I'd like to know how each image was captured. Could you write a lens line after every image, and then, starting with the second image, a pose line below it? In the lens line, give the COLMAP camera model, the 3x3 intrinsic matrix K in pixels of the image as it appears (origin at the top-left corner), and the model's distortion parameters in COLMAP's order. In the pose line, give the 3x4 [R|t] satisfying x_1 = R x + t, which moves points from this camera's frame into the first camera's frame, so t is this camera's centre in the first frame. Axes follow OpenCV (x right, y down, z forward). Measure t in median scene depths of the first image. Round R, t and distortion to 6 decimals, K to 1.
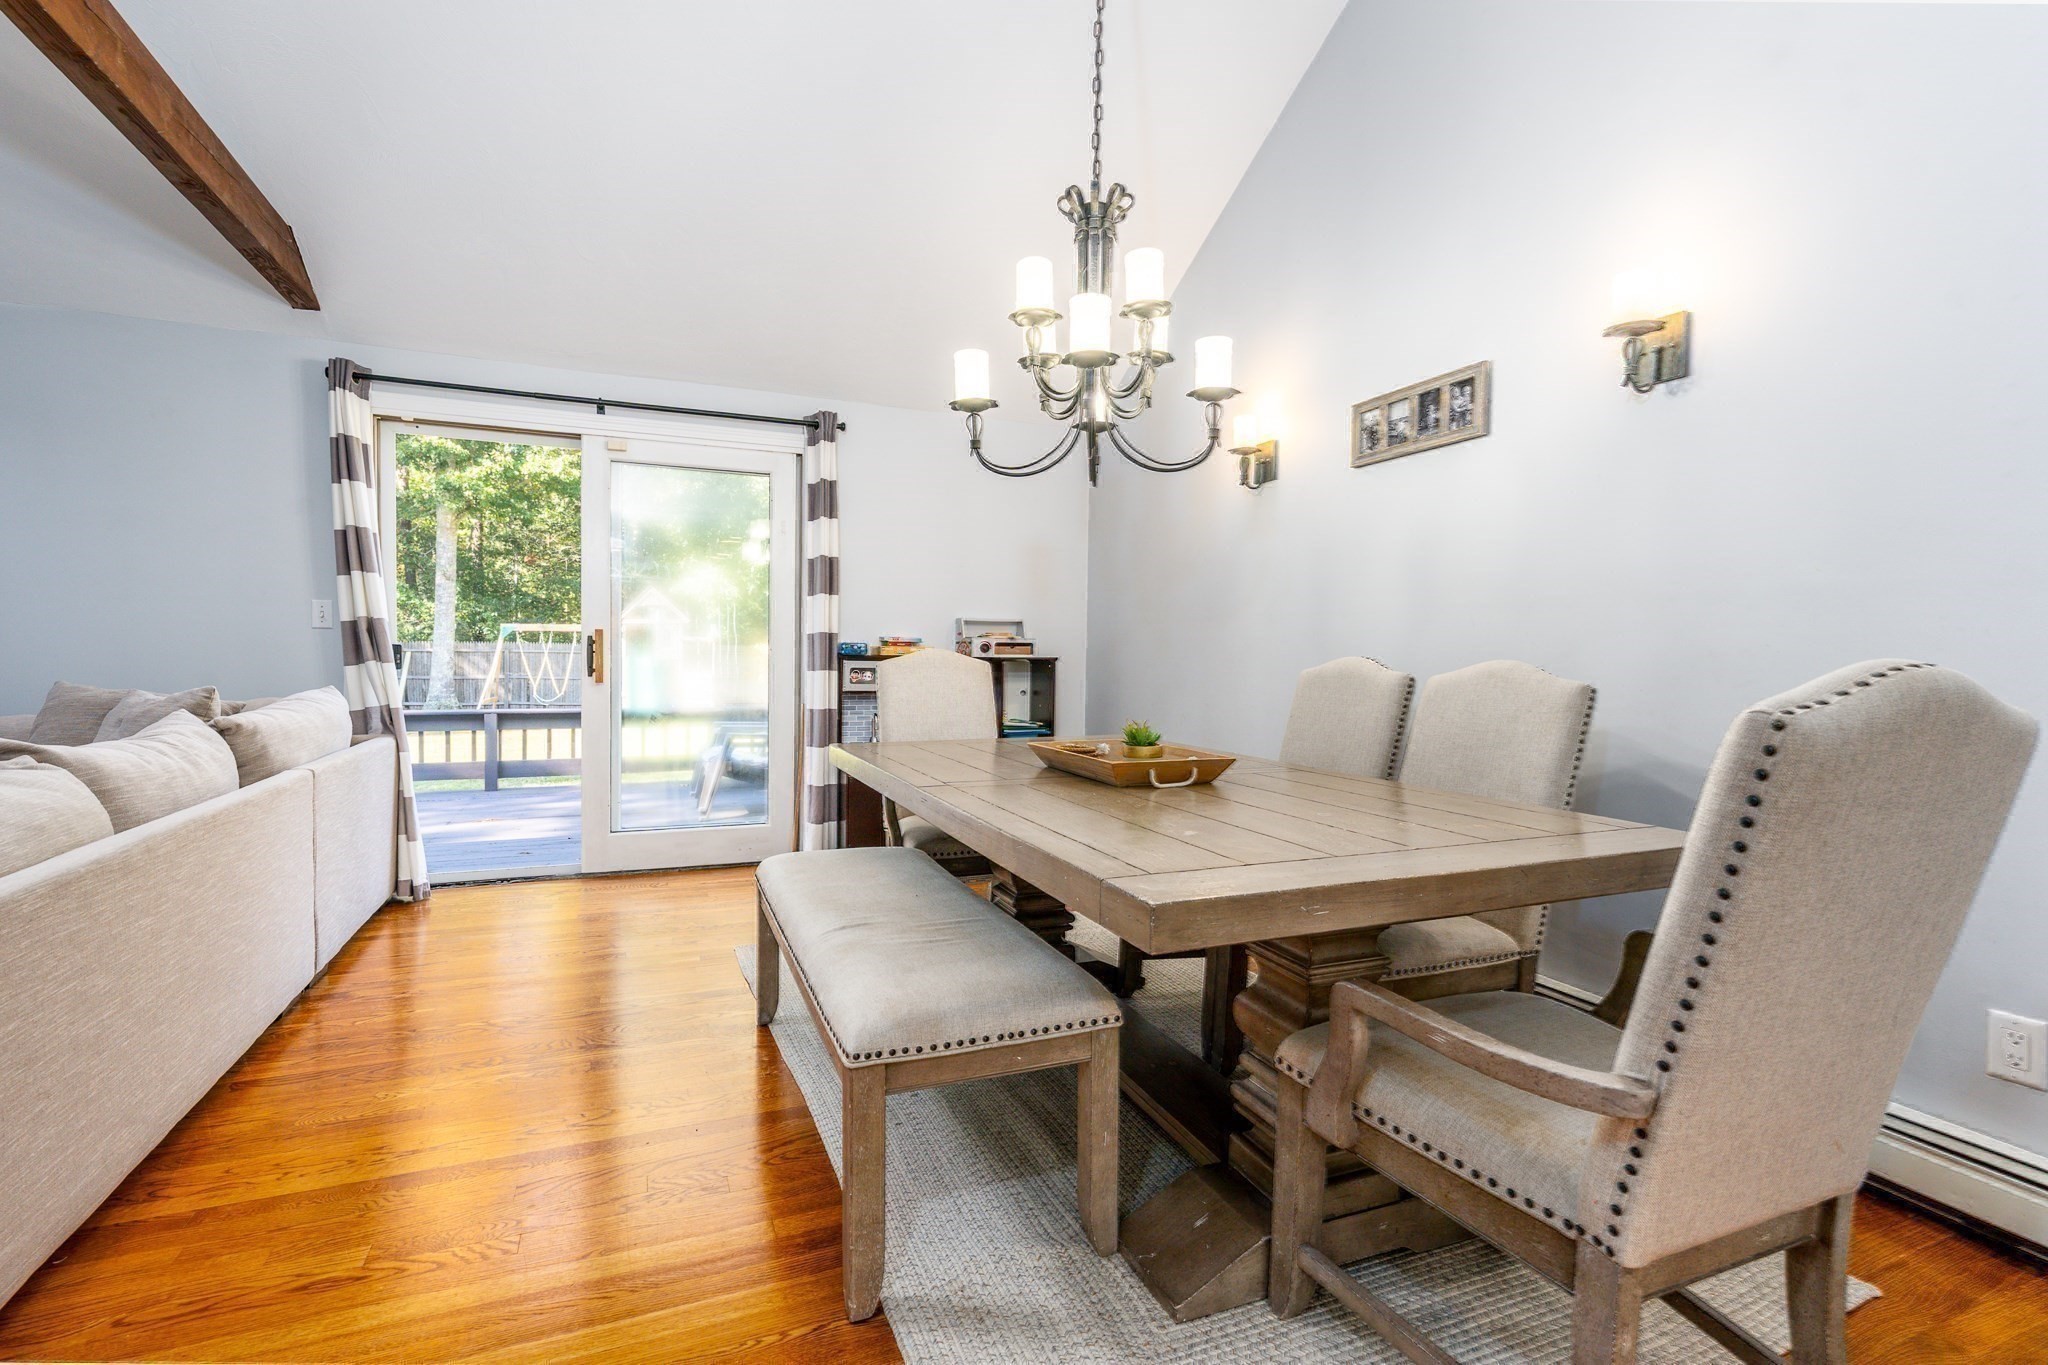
lens RADIAL K [[917.5, 0, 1031.3], [0, 917.5, 682.7], [0, 0, 1]] dist [-0.004316, -0.000207]
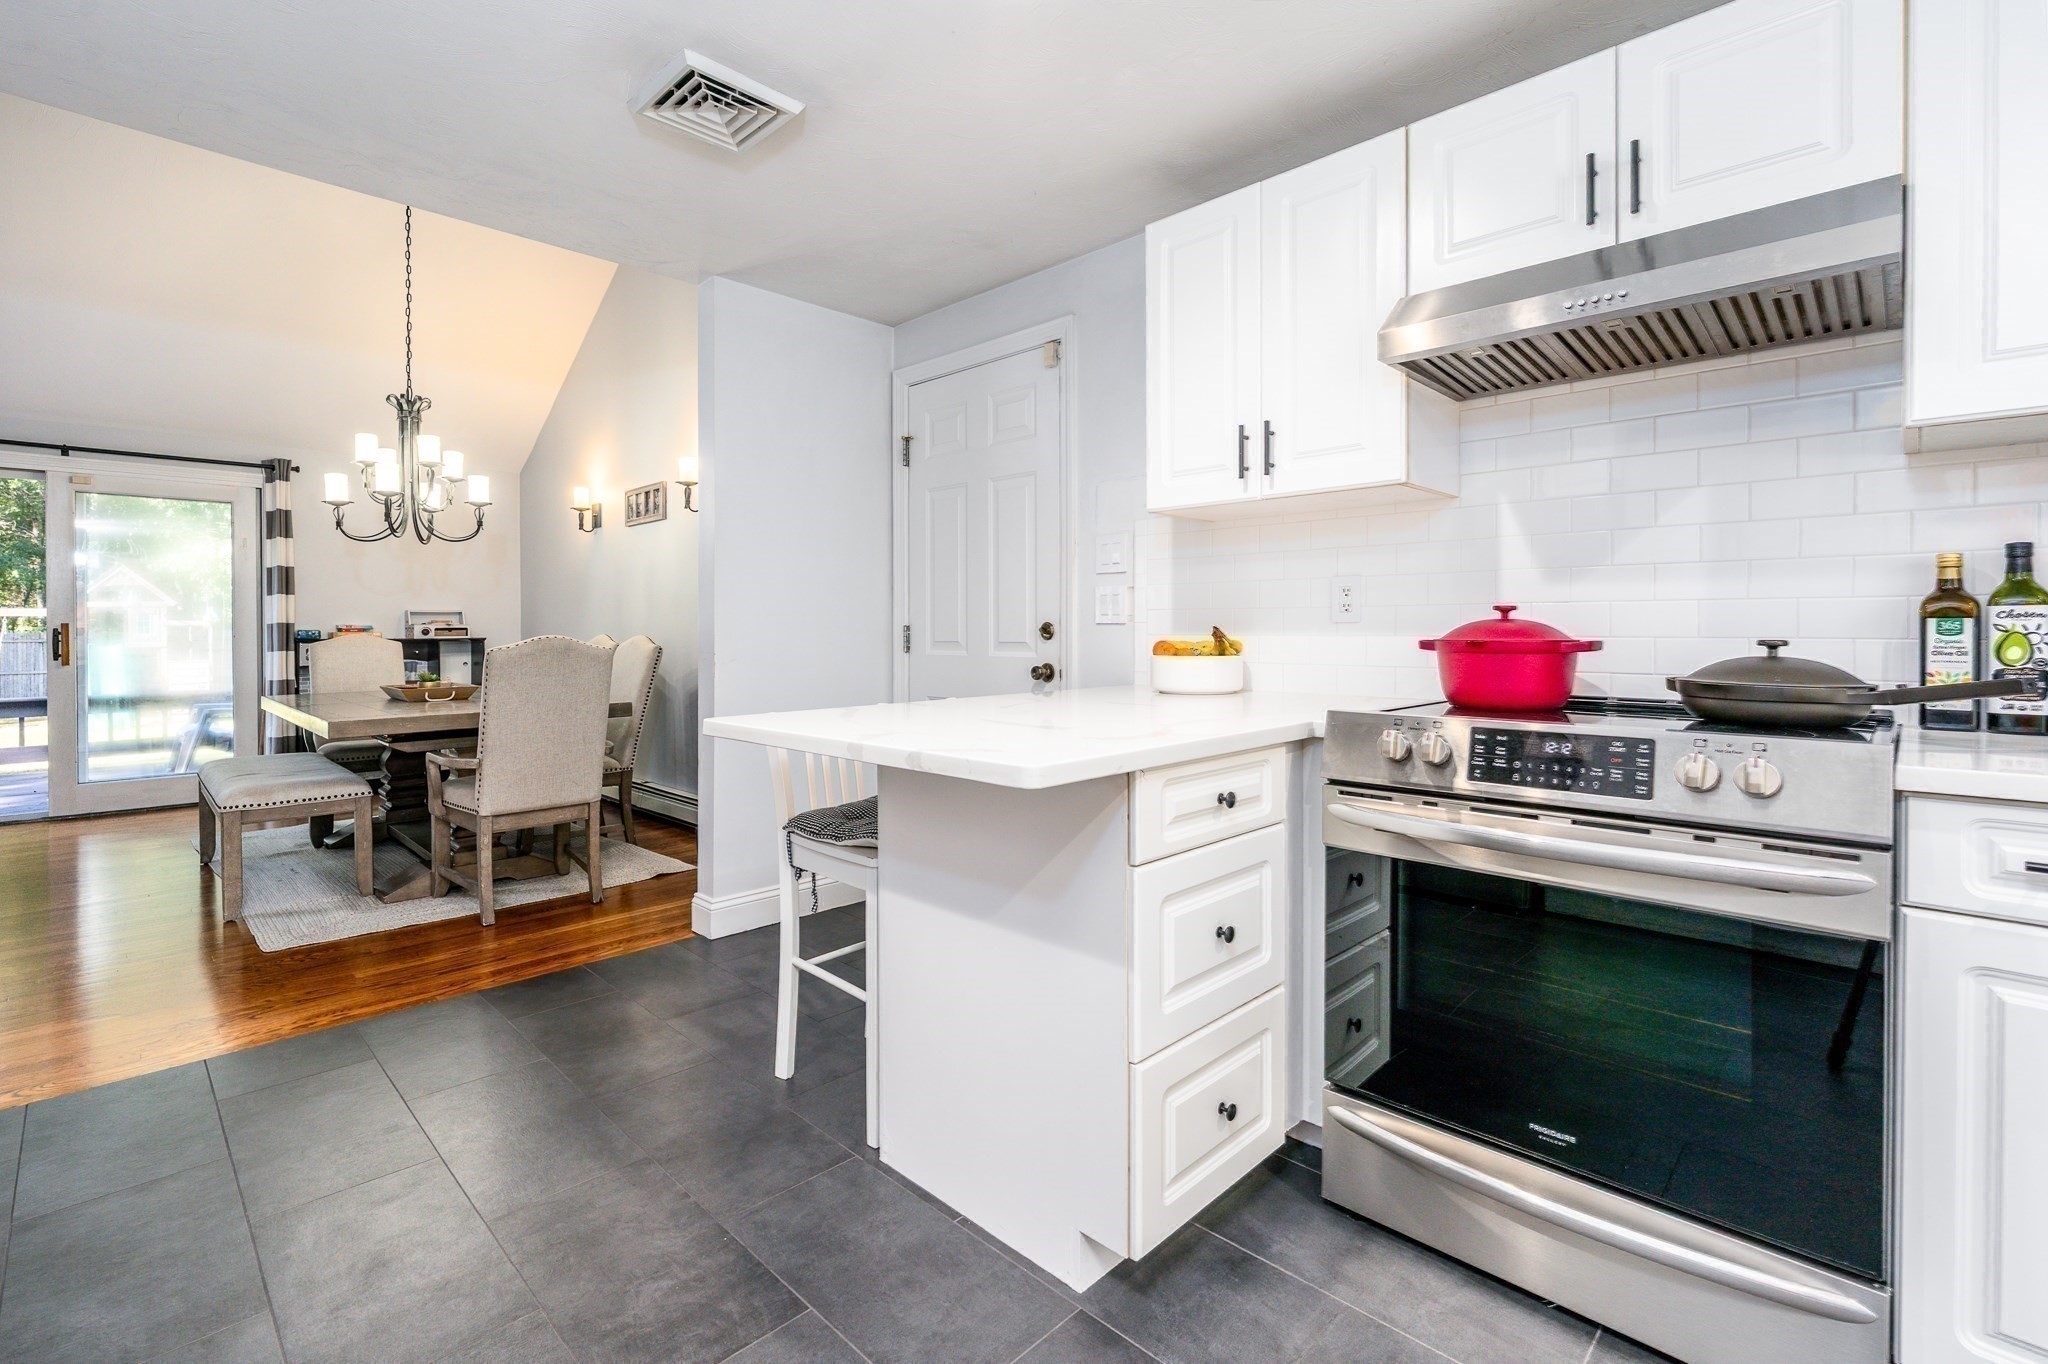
lens RADIAL K [[917.5, 0, 1002.8], [0, 917.5, 639.6], [0, 0, 1]] dist [-0.004316, -0.000207]
pose [[0.930825, -0.021183, 0.364852, 0.266885], [0.028669, 0.999475, -0.015112, 0.020139], [-0.364340, 0.024526, 0.930943, -0.628539]]
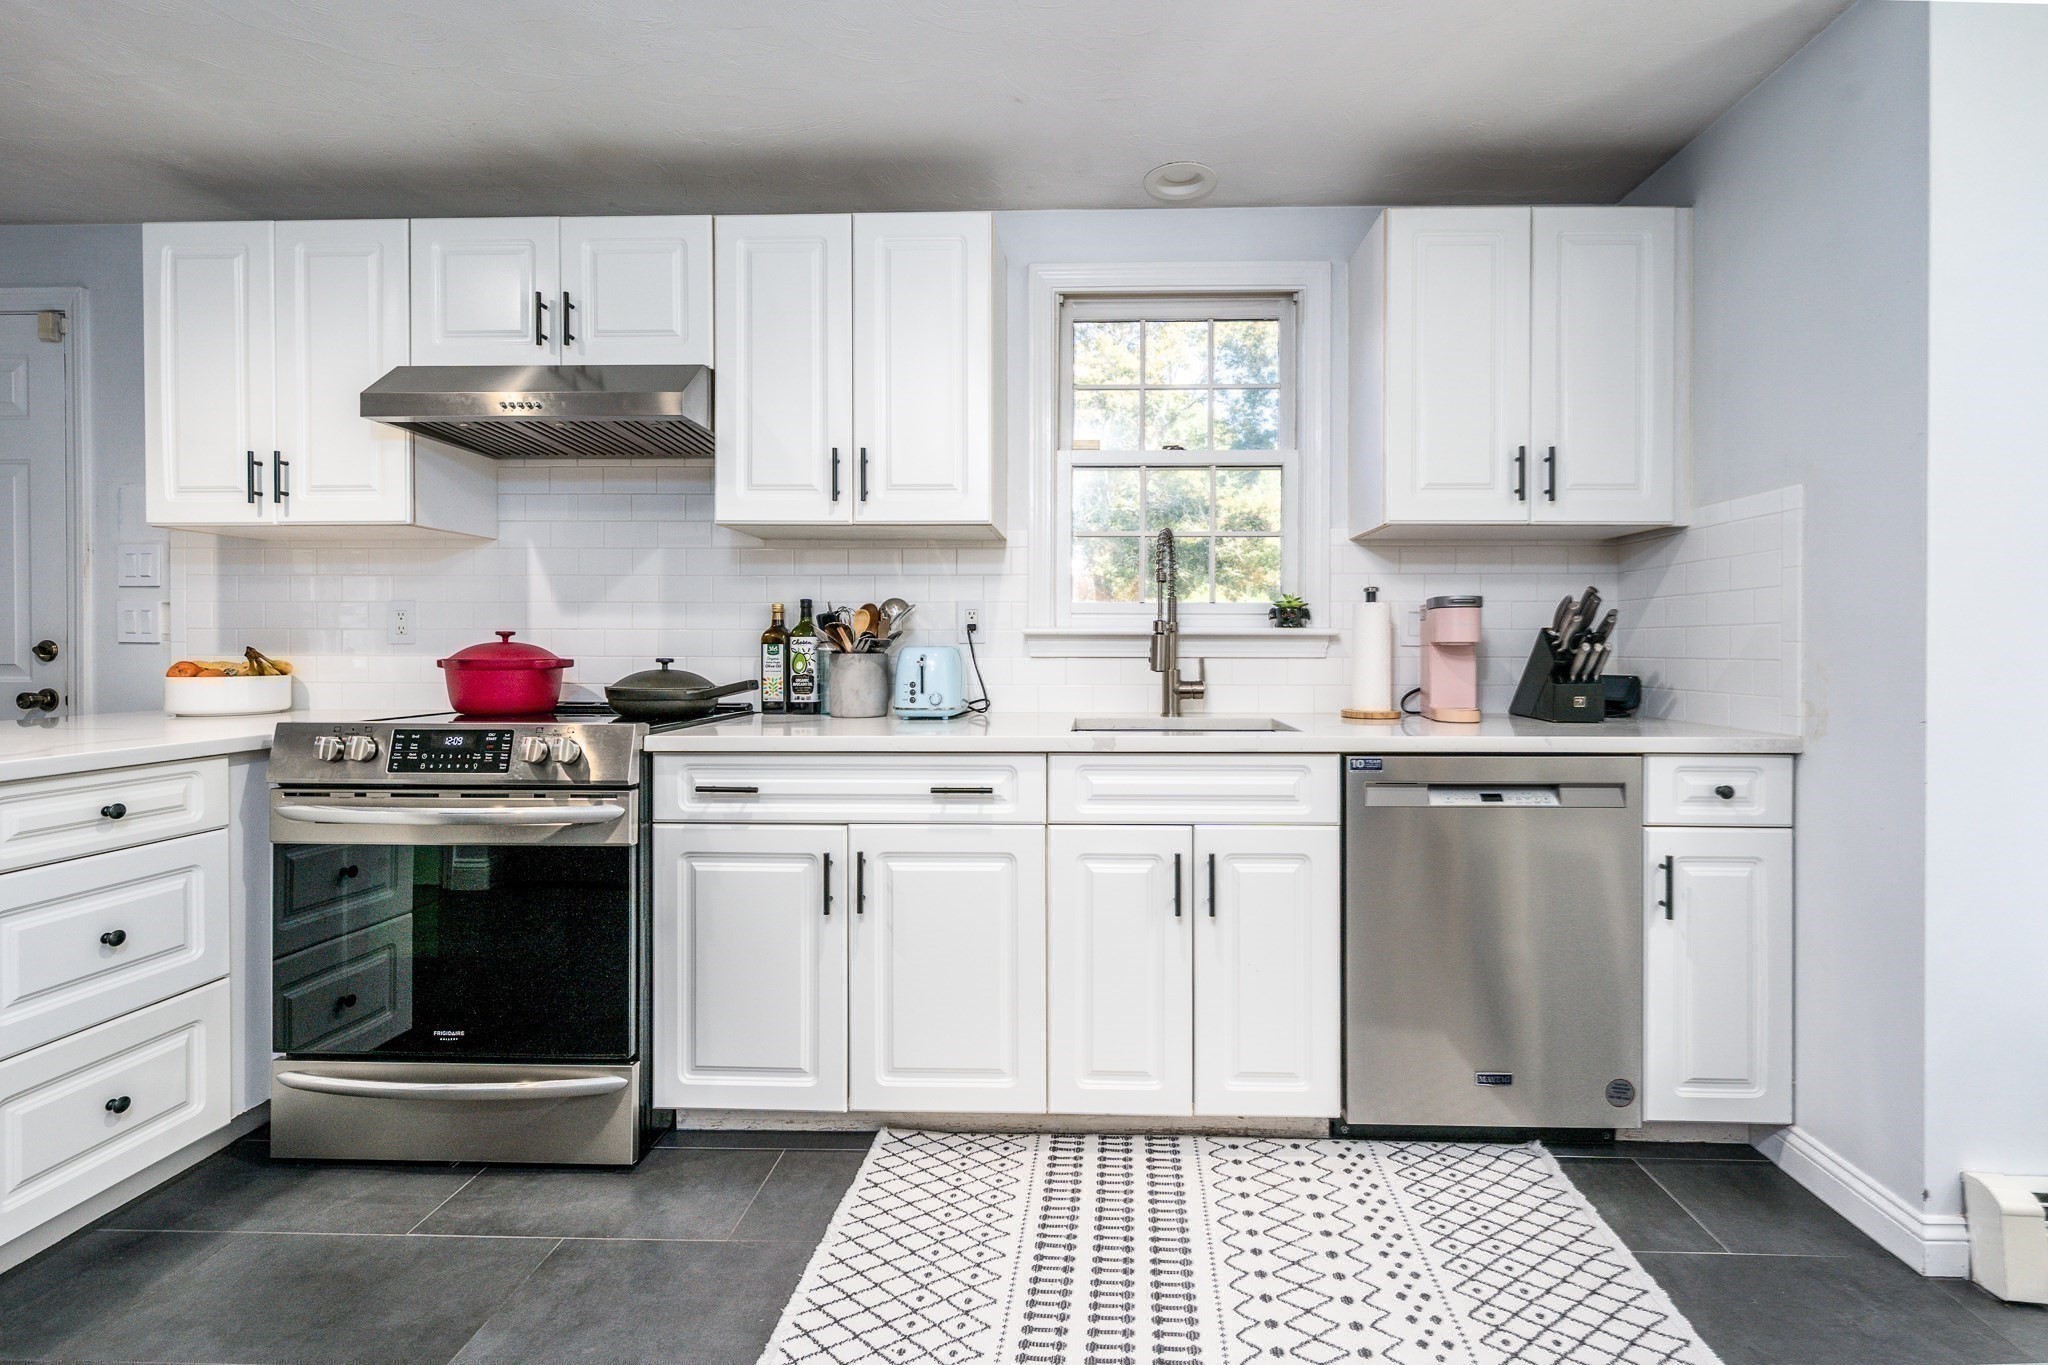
lens RADIAL K [[901.8, 0, 1088.9], [0, 901.8, 653.6], [0, 0, 1]] dist [-0.004643, -0.000055]
pose [[0.419573, -0.020948, 0.907480, 0.310416], [0.035553, 0.999346, 0.006631, 0.026099], [-0.907025, 0.029481, 0.420043, -0.844771]]
